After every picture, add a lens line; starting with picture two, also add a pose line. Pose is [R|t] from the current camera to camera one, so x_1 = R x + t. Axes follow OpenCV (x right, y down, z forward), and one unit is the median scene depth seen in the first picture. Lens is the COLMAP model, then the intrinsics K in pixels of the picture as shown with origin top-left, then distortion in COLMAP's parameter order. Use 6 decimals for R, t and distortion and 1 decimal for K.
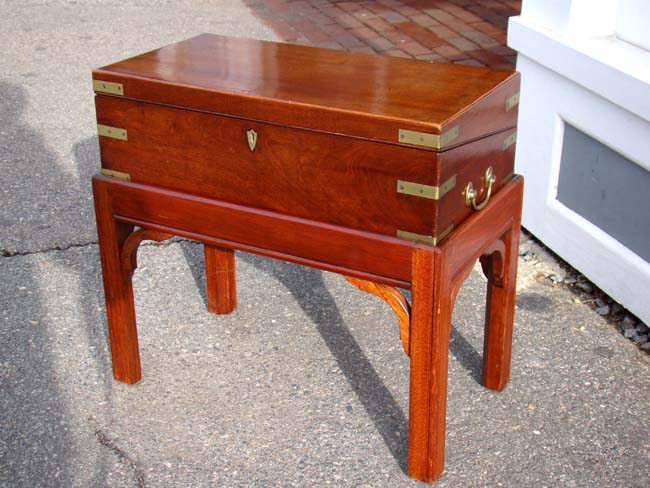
lens RADIAL K [[1051.8, 0, 324.9], [0, 1051.8, 245.2], [0, 0, 1]] dist [0.104226, 0.000000]
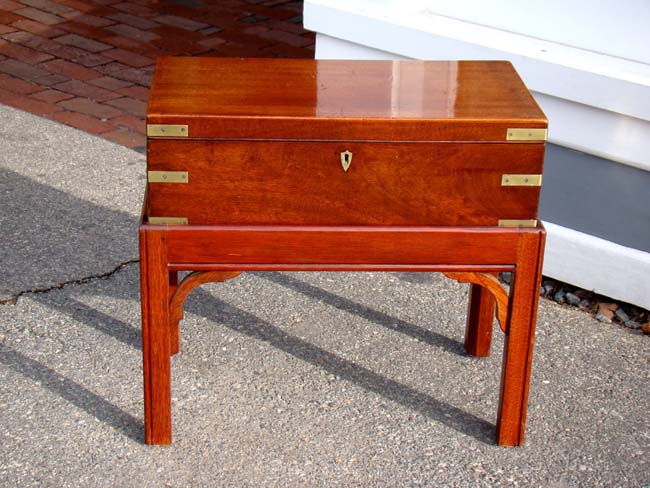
lens RADIAL K [[1306.1, 0, 320.0], [0, 1306.1, 244.2], [0, 0, 1]] dist [0.260809, 0.000000]
pose [[0.841250, -0.190268, 0.506059, -0.748610], [0.184508, 0.980869, 0.062069, -0.103985], [-0.508188, 0.041156, 0.860263, -0.073389]]
